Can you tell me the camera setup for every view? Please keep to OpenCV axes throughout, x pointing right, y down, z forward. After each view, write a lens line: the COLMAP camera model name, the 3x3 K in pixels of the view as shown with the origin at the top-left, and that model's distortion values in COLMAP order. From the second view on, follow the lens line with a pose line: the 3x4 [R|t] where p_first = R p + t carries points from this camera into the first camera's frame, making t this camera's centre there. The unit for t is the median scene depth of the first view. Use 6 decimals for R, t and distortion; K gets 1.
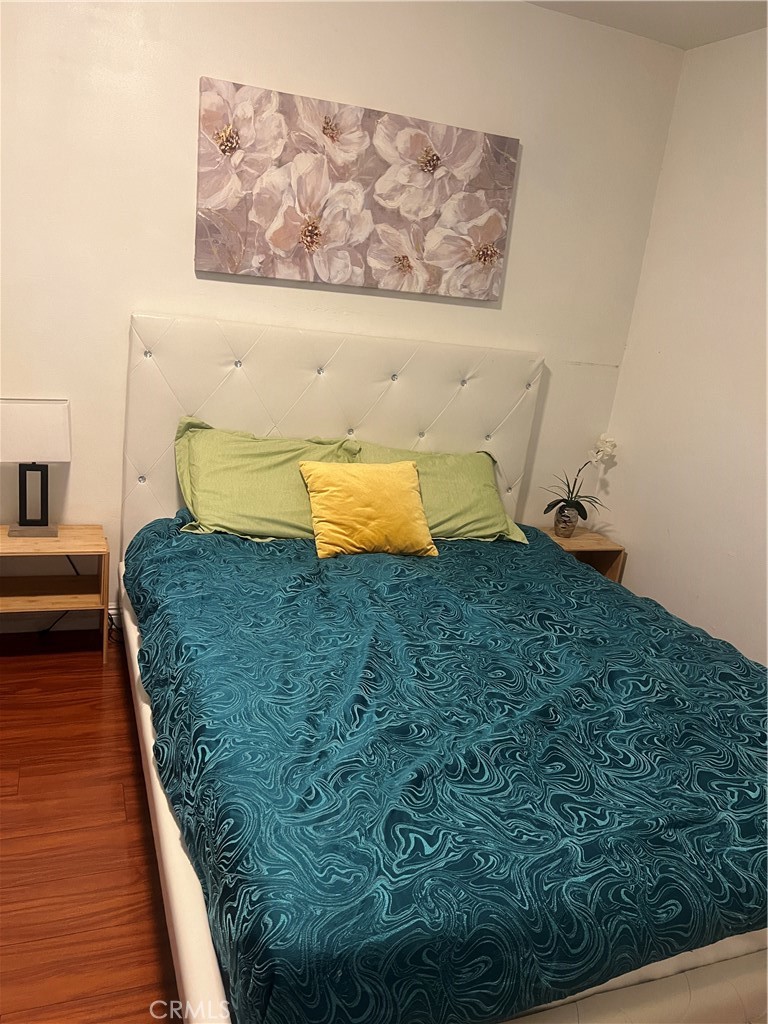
lens RADIAL K [[768.1, 0, 385.4], [0, 768.1, 516.0], [0, 0, 1]] dist [0.029811, -0.029071]
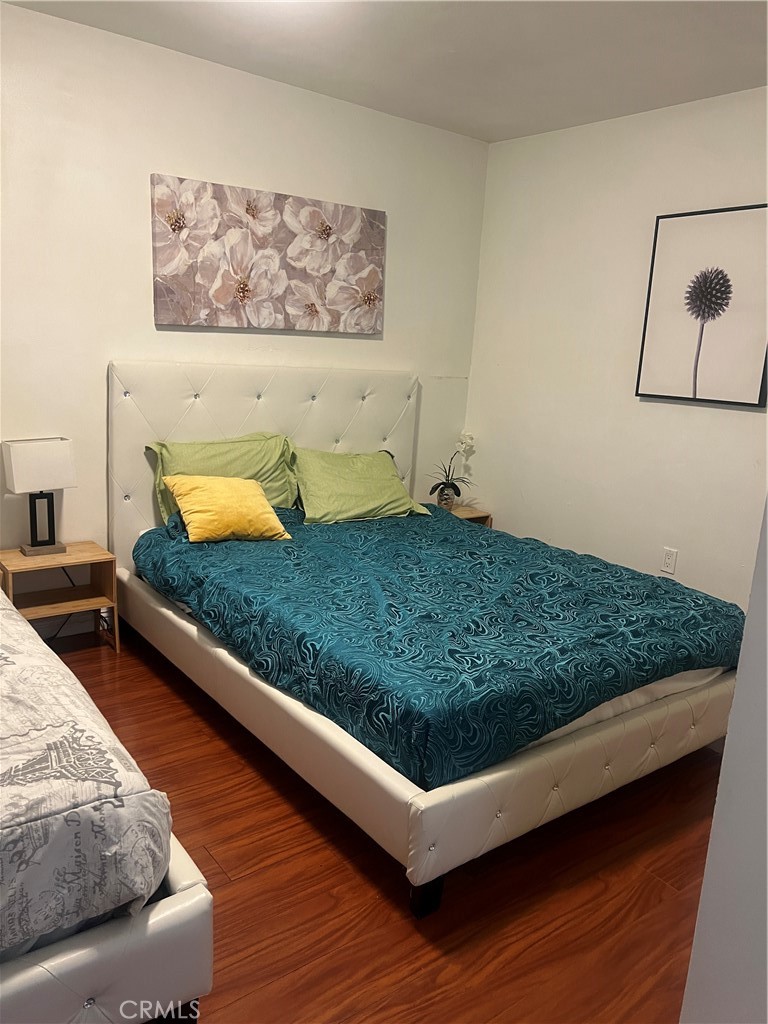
lens RADIAL K [[772.6, 0, 391.3], [0, 772.6, 514.7], [0, 0, 1]] dist [0.064068, -0.080318]
pose [[0.957062, -0.120609, 0.263601, -0.255849], [0.129143, 0.991509, -0.015222, 0.052628], [-0.259527, 0.048611, 0.964512, -0.290685]]
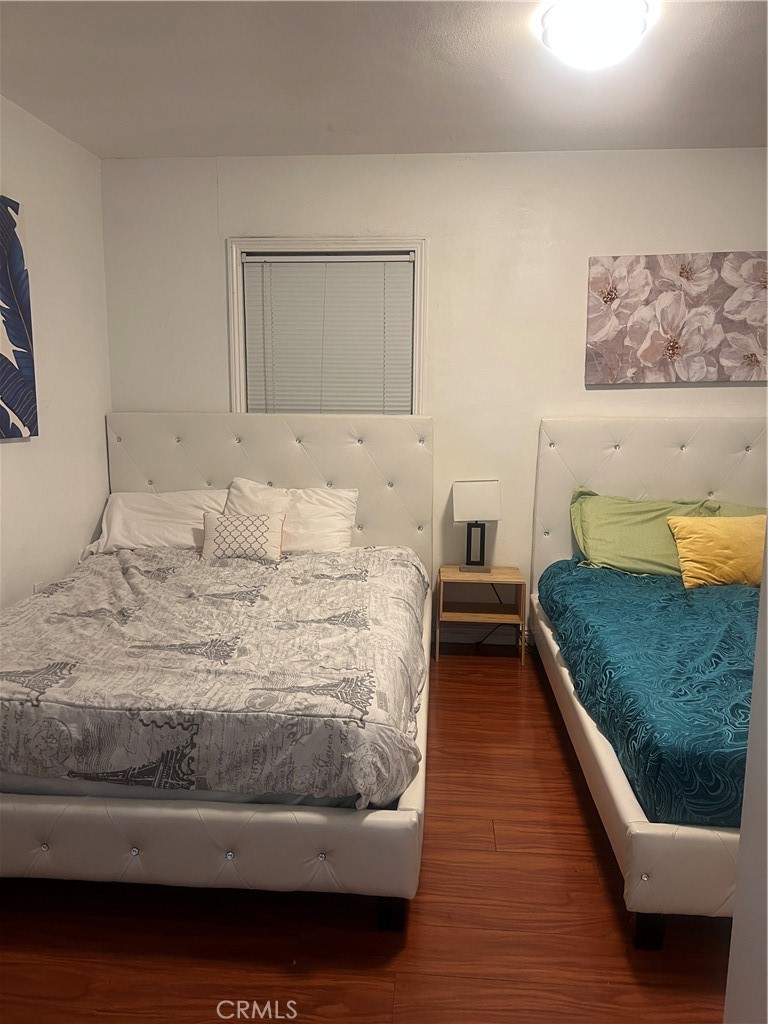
lens RADIAL K [[777.2, 0, 381.0], [0, 777.2, 498.6], [0, 0, 1]] dist [0.069315, -0.087450]
pose [[0.895796, -0.042605, -0.442418, 0.043669], [-0.025751, 0.988748, -0.147357, 0.110763], [0.443719, 0.143394, 0.884620, -0.408056]]
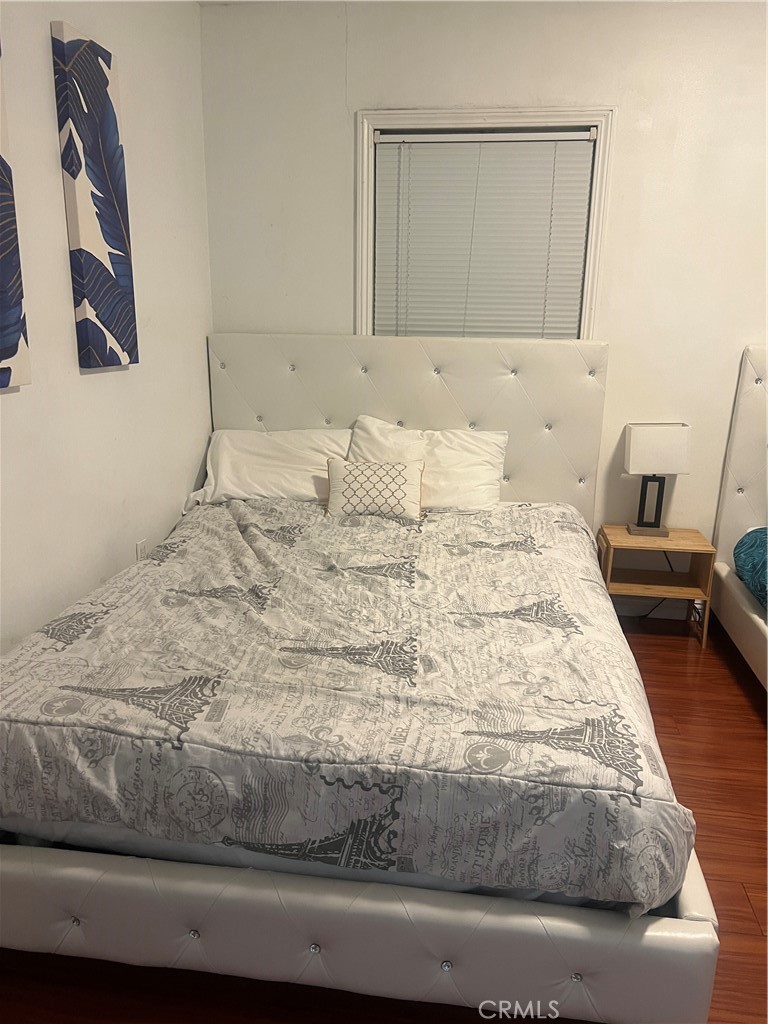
lens RADIAL K [[772.6, 0, 391.3], [0, 772.6, 514.7], [0, 0, 1]] dist [0.064068, -0.080318]
pose [[0.871187, 0.034758, -0.489720, -0.209620], [-0.053099, 0.998310, -0.023605, 0.043725], [0.488072, 0.046568, 0.871560, -0.266406]]
